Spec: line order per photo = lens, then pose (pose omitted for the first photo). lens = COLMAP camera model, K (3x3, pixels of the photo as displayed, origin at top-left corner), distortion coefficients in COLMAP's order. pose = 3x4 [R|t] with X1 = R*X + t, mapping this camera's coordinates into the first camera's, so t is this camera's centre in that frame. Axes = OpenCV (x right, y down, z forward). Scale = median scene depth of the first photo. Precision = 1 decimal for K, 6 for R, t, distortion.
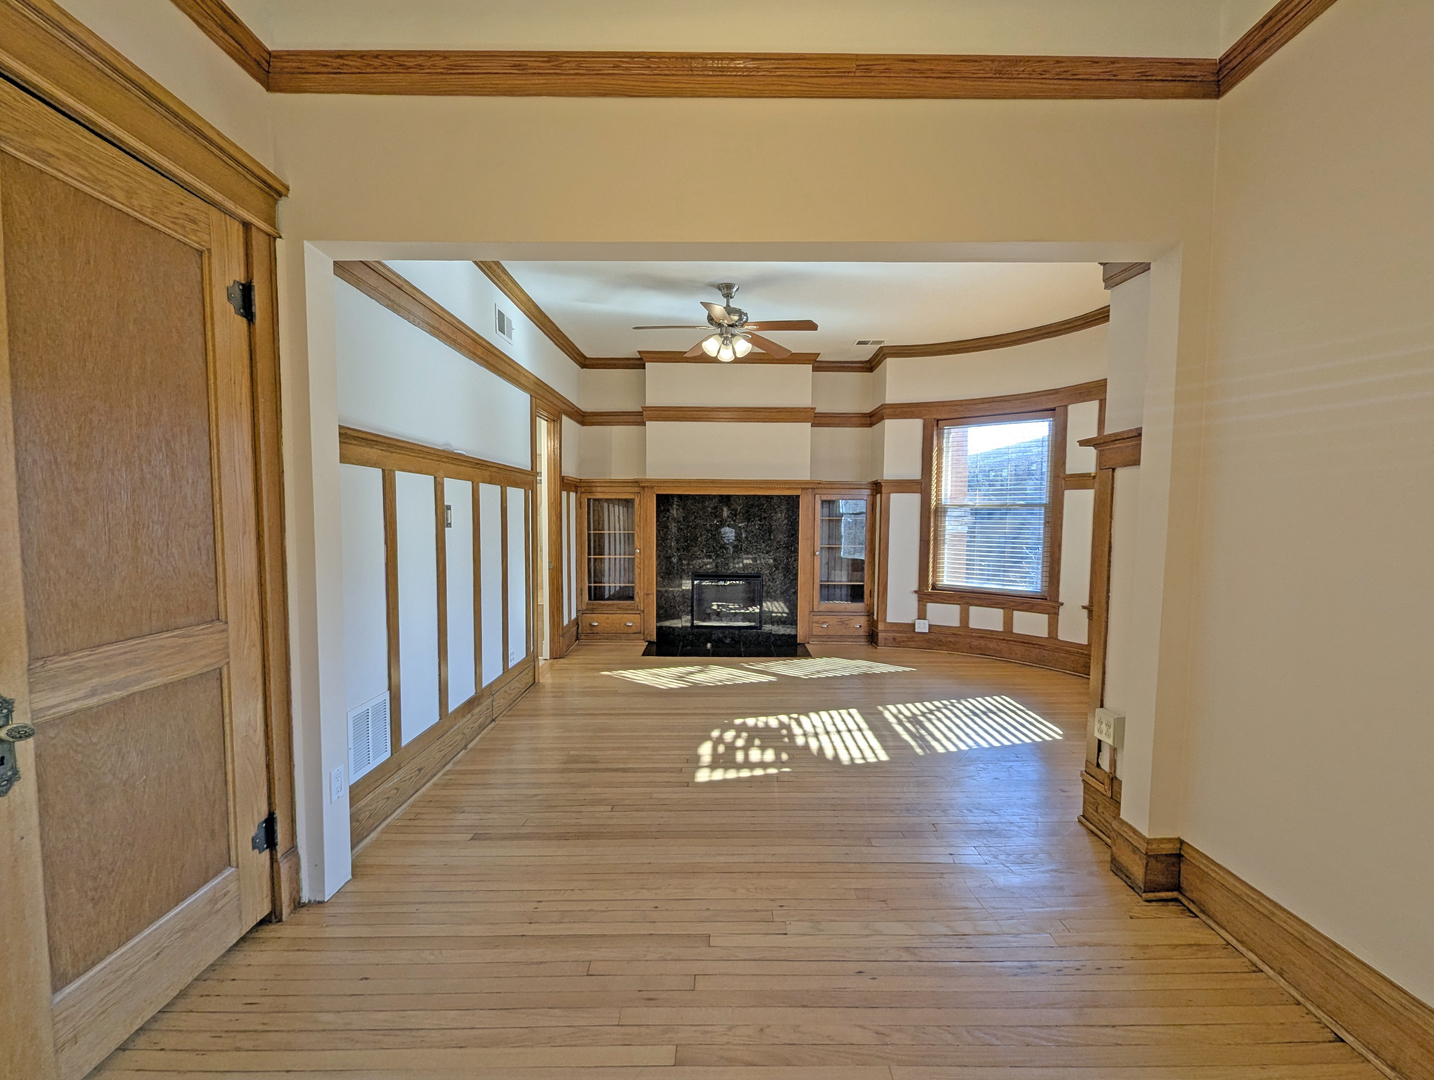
lens RADIAL K [[629.3, 0, 726.1], [0, 629.3, 547.1], [0, 0, 1]] dist [-0.001641, 0.035110]
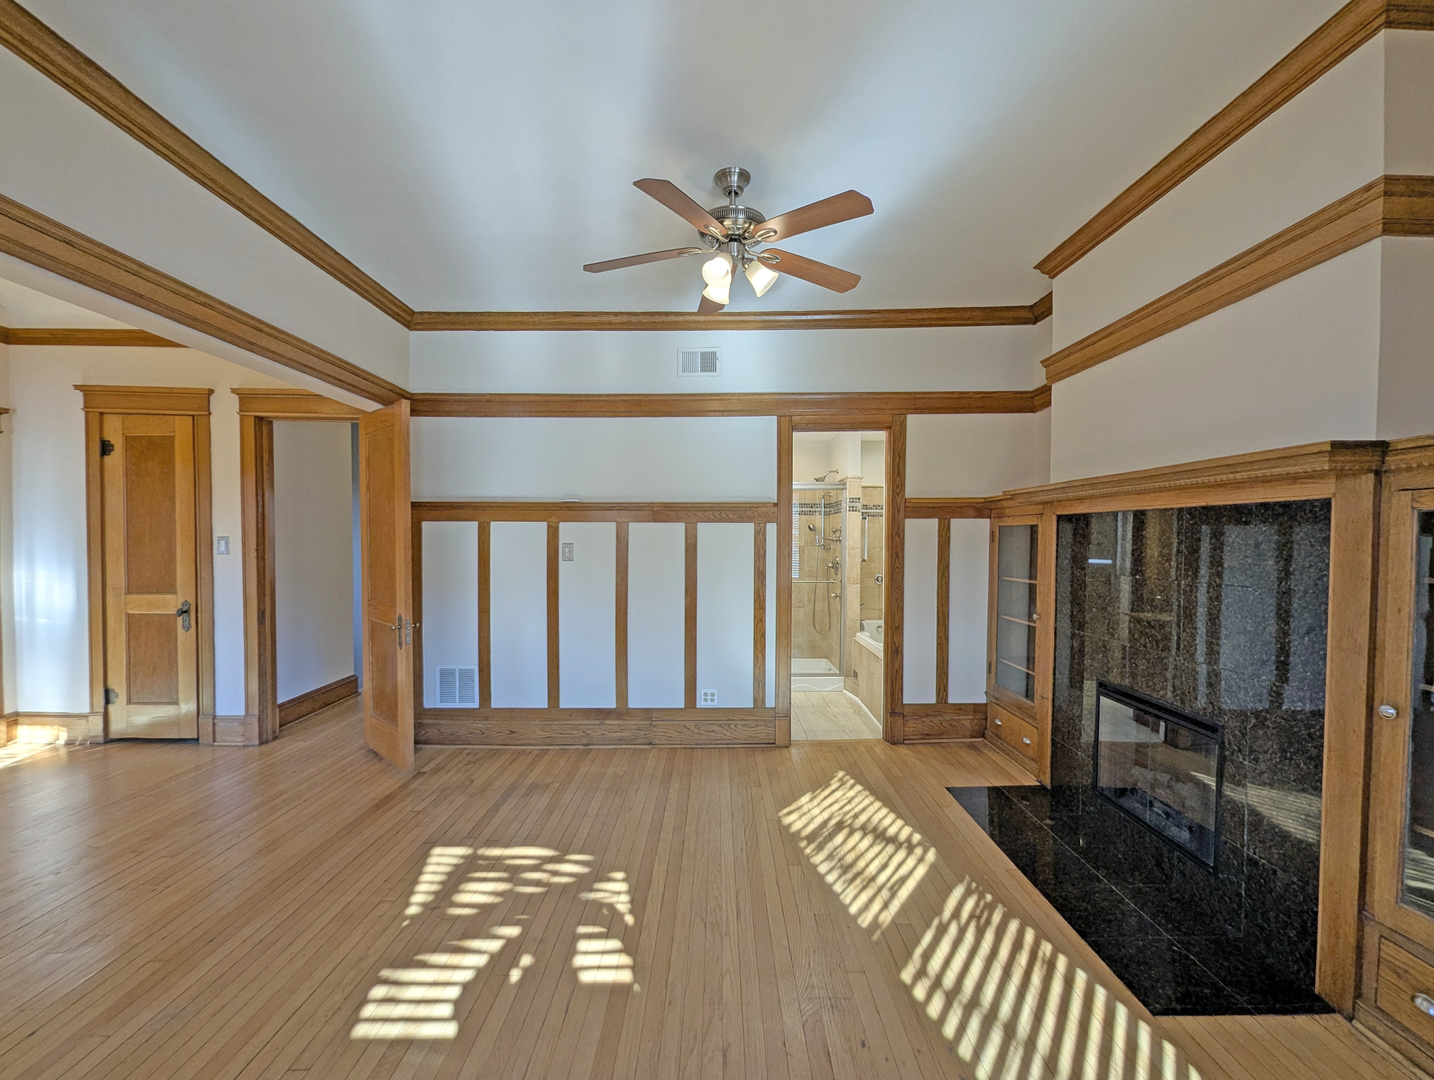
lens RADIAL K [[629.3, 0, 726.1], [0, 629.3, 547.1], [0, 0, 1]] dist [-0.001641, 0.035110]
pose [[-0.044744, 0.010866, -0.998939, 0.711191], [-0.050760, 0.998624, 0.013136, -0.080622], [0.997708, 0.051294, -0.044131, 1.207233]]
